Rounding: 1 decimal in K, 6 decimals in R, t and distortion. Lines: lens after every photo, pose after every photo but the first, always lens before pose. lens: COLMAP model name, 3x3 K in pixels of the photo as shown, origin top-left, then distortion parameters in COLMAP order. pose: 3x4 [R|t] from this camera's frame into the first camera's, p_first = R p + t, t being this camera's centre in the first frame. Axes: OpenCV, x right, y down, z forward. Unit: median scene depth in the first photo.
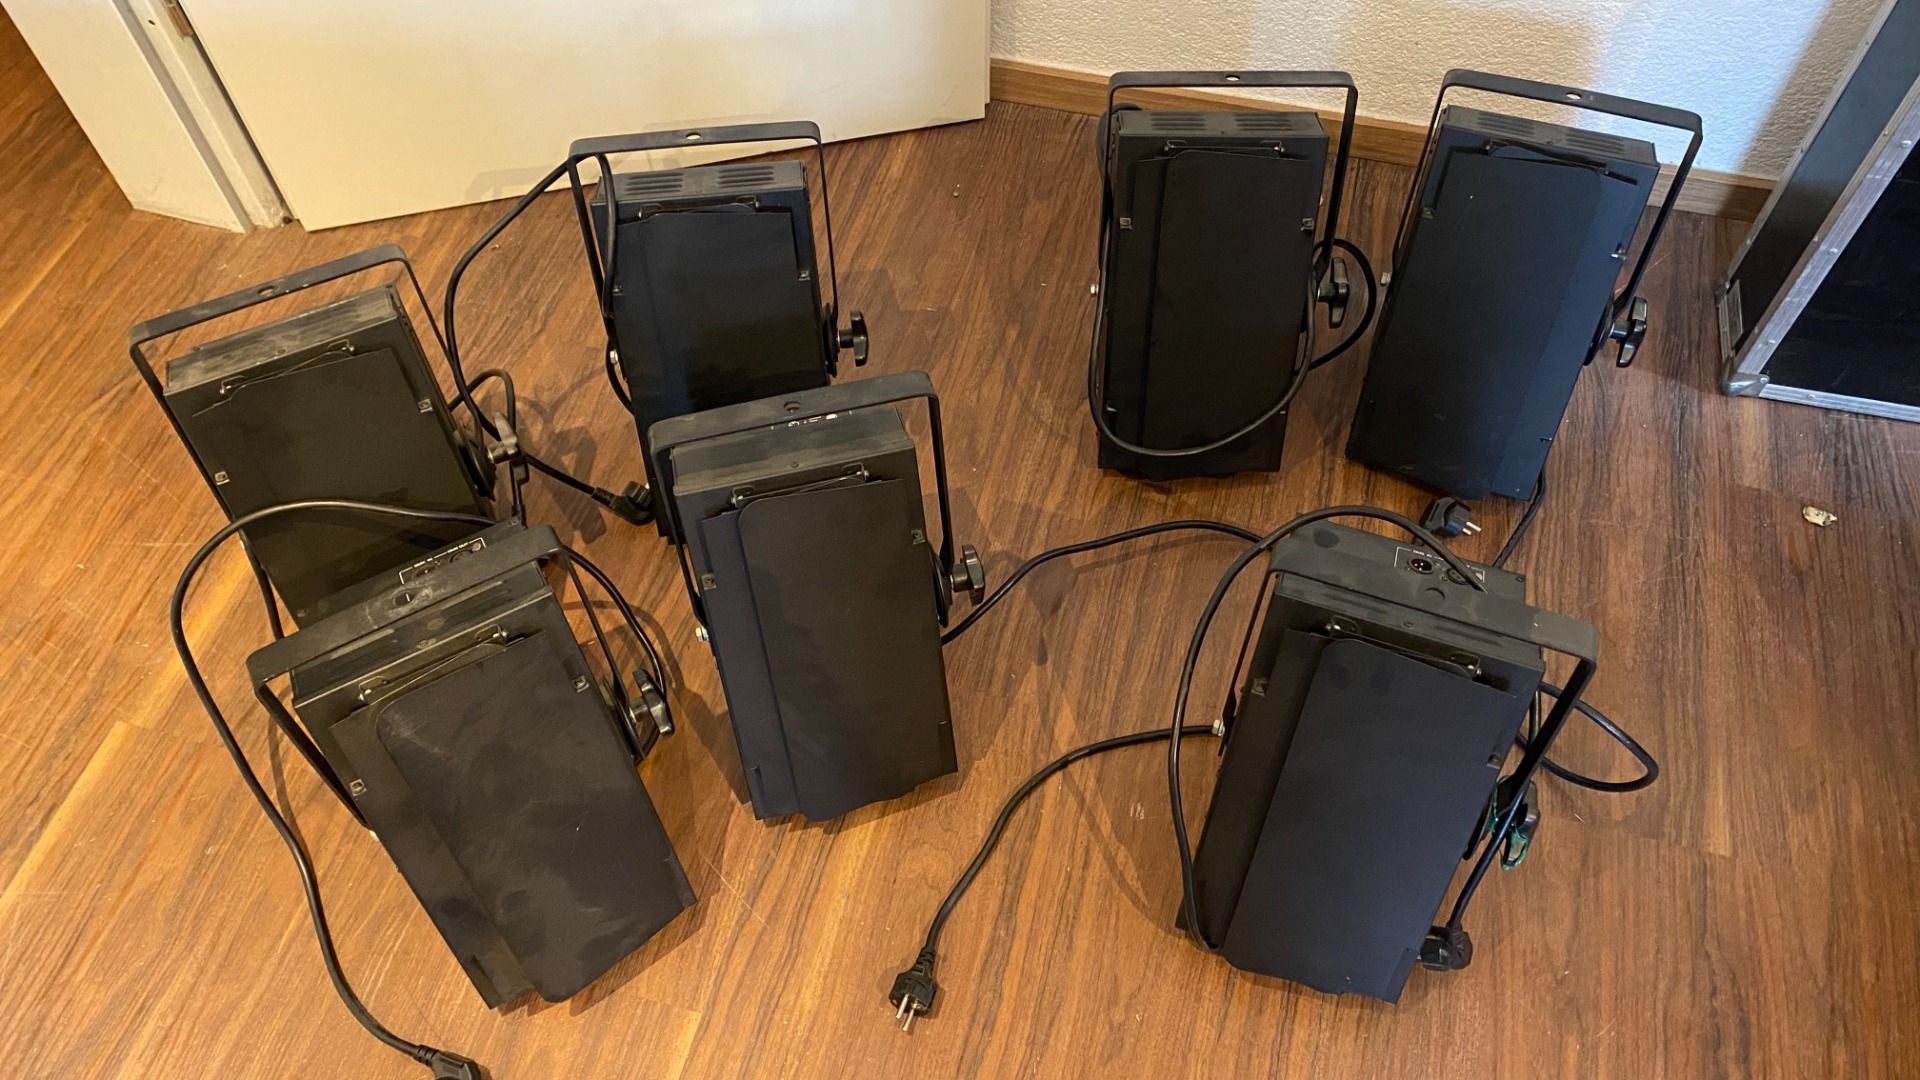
lens RADIAL K [[1441.1, 0, 952.8], [0, 1441.1, 534.3], [0, 0, 1]] dist [0.034963, 0.008318]
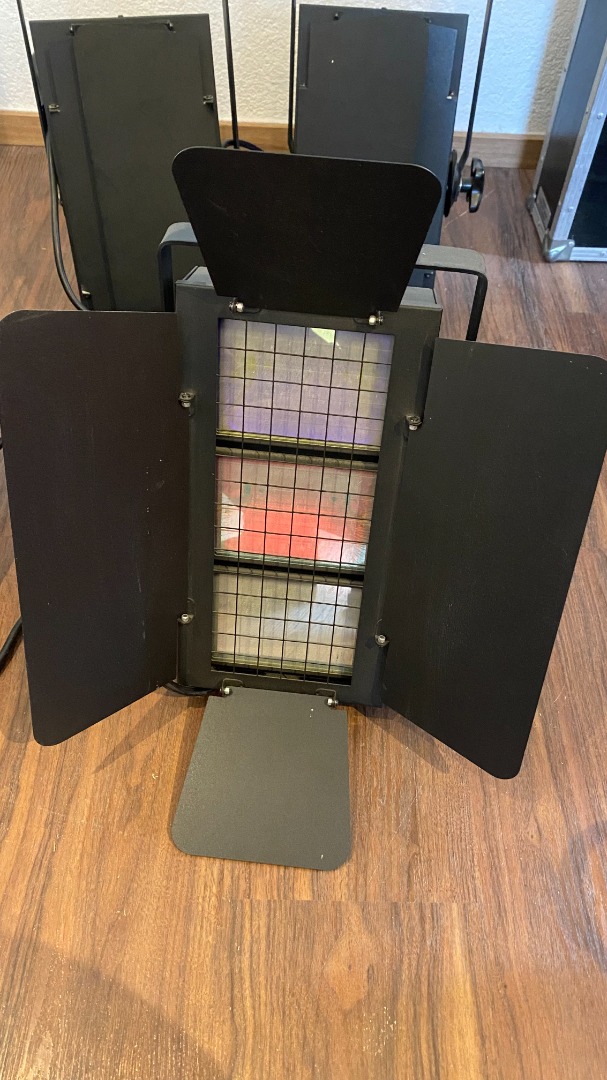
lens RADIAL K [[810.6, 0, 303.5], [0, 810.6, 538.7], [0, 0, 1]] dist [0.034963, 0.008318]
pose [[0.969230, -0.158403, 0.188420, 0.135355], [0.173091, 0.982815, -0.064134, 0.201189], [-0.175023, 0.094775, 0.979992, 0.353463]]
